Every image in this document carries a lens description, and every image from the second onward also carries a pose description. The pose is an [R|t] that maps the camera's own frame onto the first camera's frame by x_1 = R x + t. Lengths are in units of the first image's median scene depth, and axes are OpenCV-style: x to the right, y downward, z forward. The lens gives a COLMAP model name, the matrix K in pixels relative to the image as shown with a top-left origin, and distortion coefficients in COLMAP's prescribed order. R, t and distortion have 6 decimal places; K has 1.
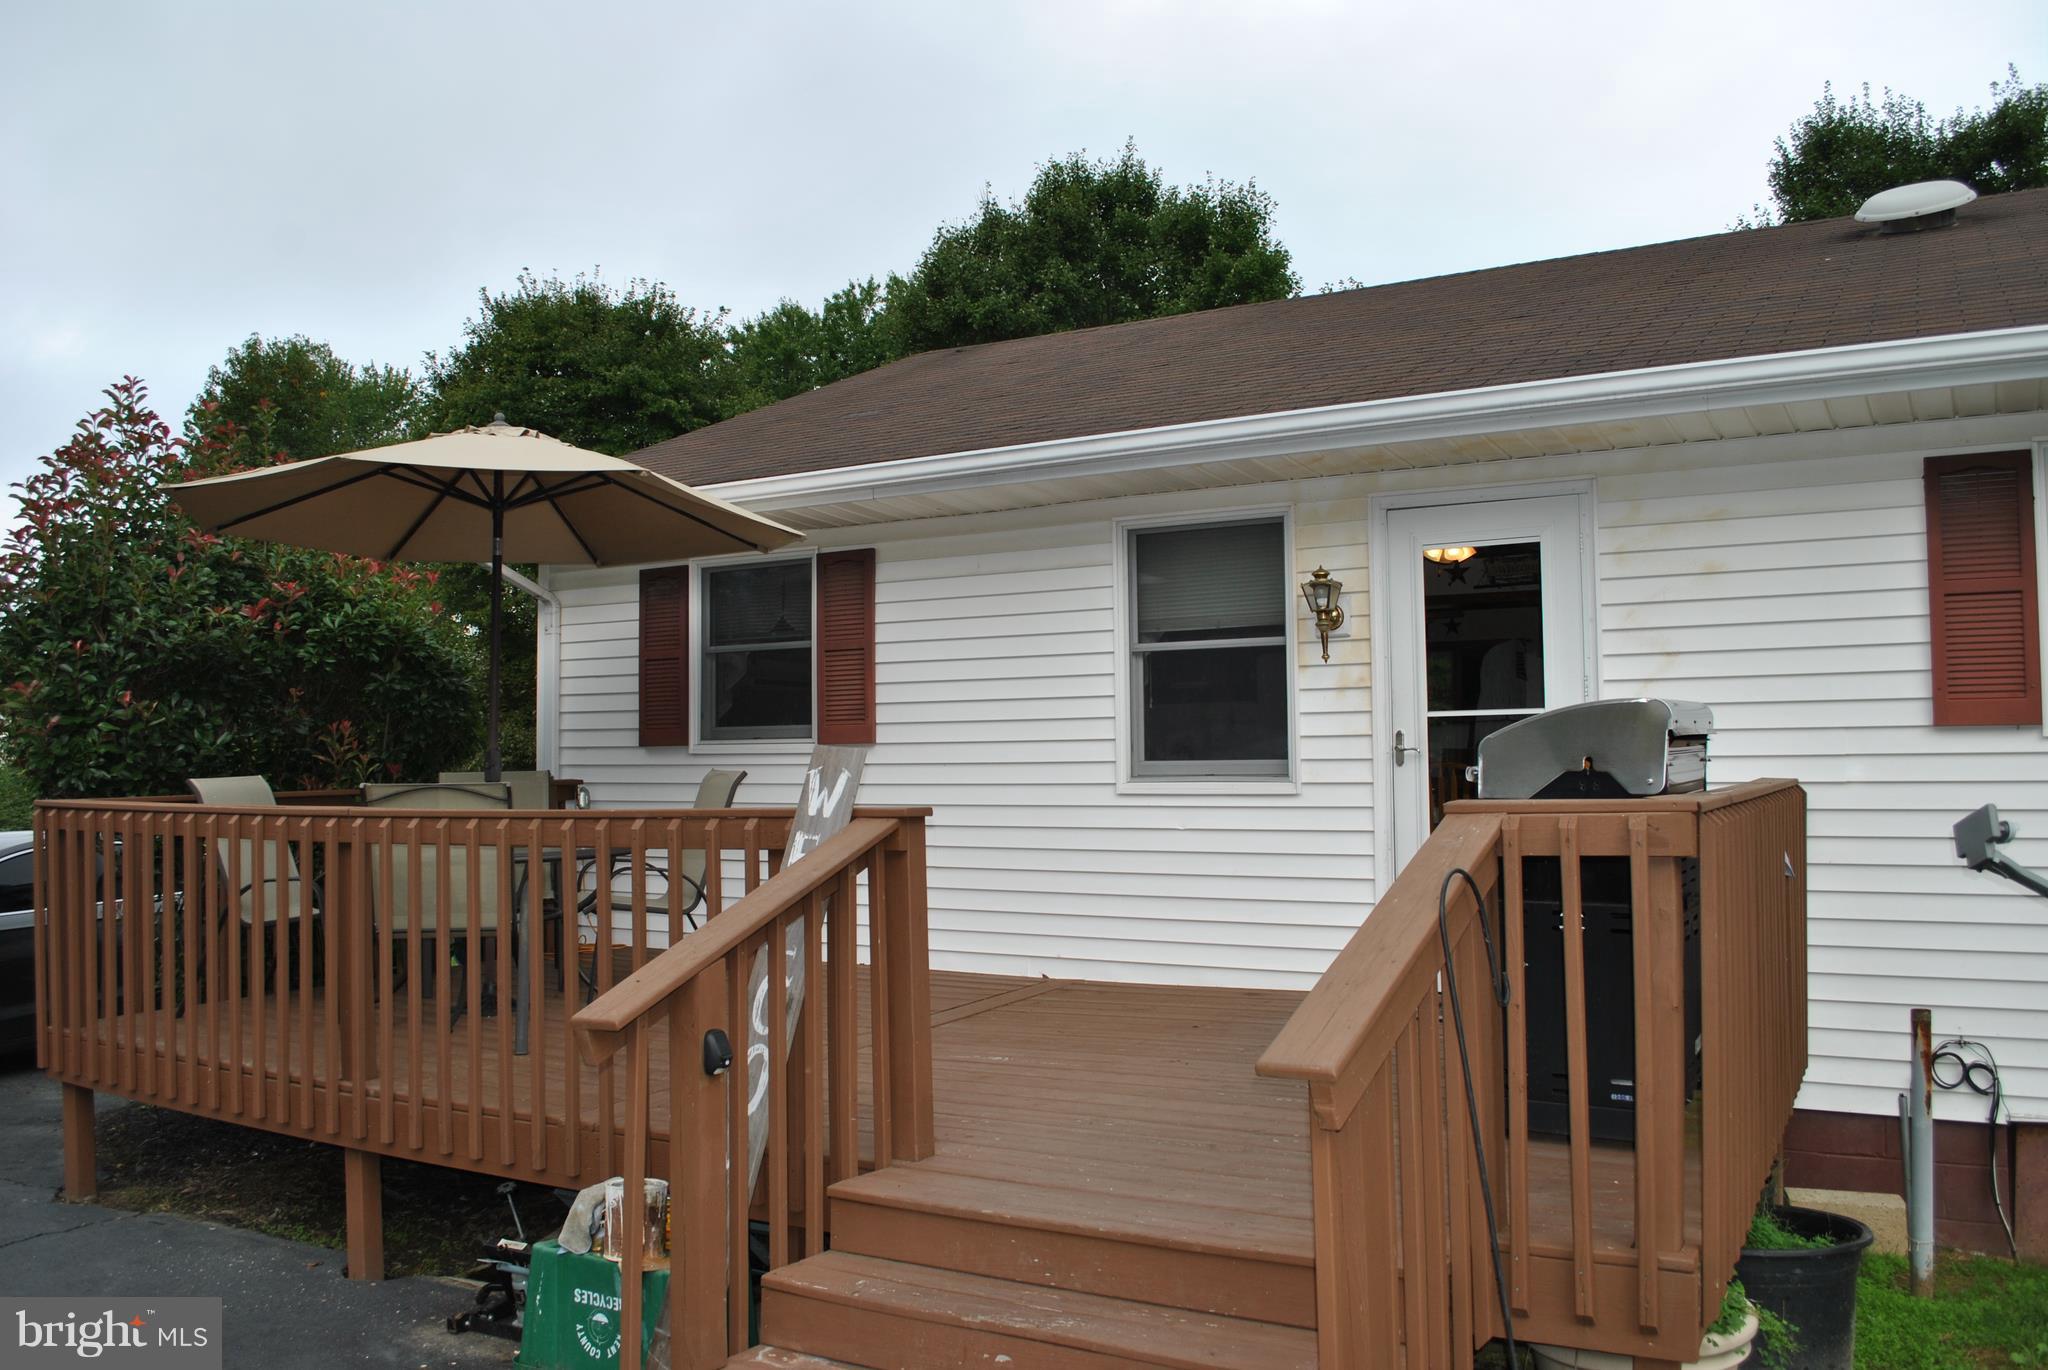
lens RADIAL K [[1620.9, 0, 1023.9], [0, 1620.9, 684.7], [0, 0, 1]] dist [-0.083494, 0.012901]
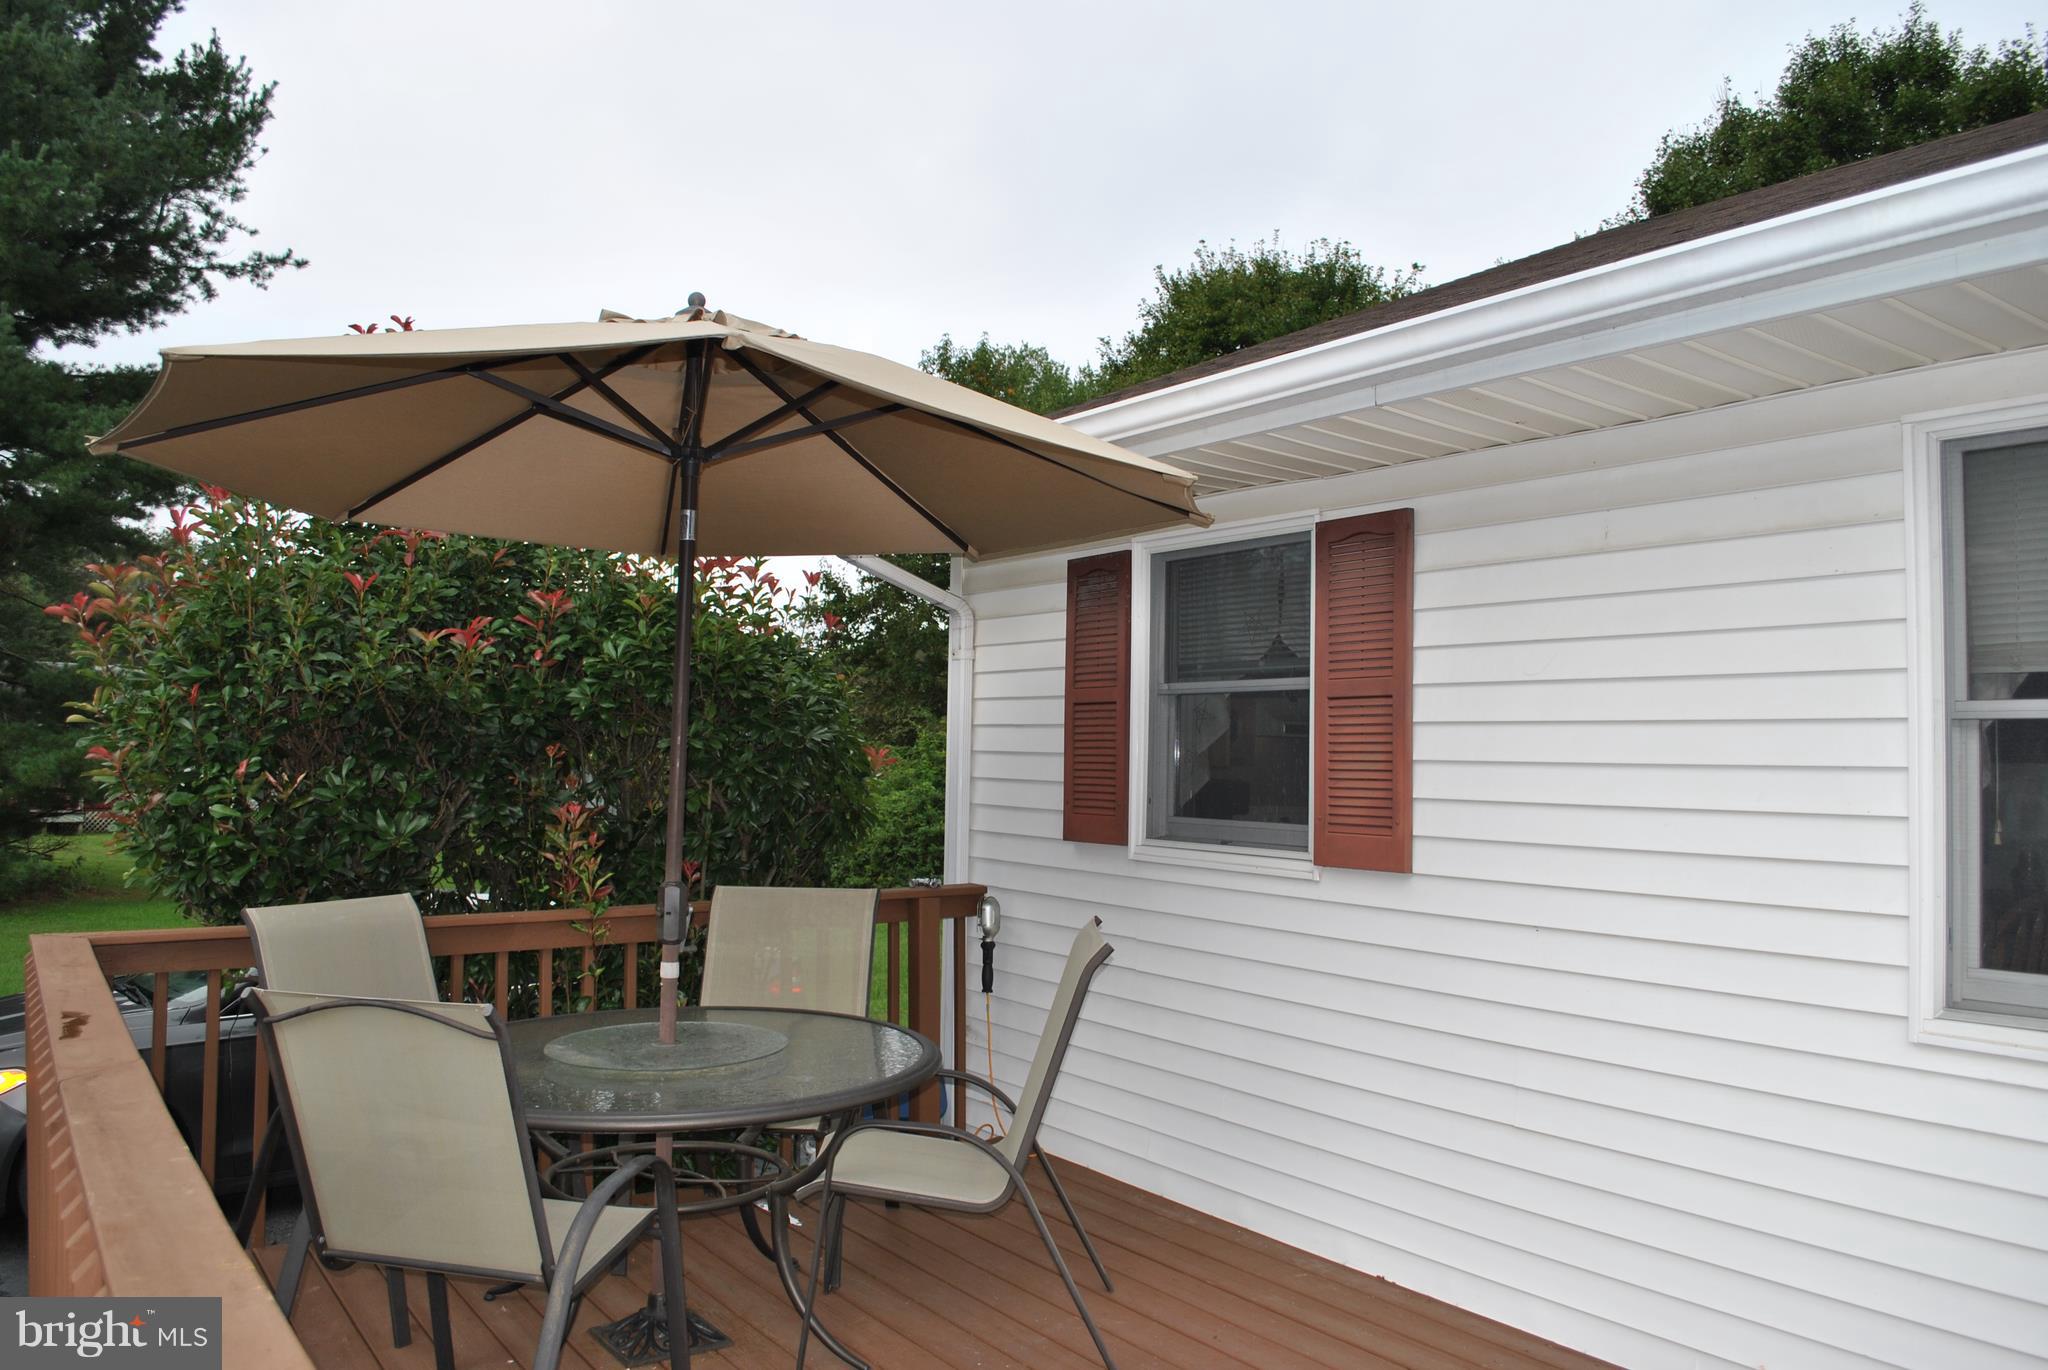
lens RADIAL K [[1620.9, 0, 1015.9], [0, 1620.9, 680.7], [0, 0, 1]] dist [-0.083494, 0.012901]
pose [[0.898144, 0.003536, -0.439687, 0.021490], [-0.002074, 0.999991, 0.003804, -0.025370], [0.439696, -0.002505, 0.898143, 0.406348]]
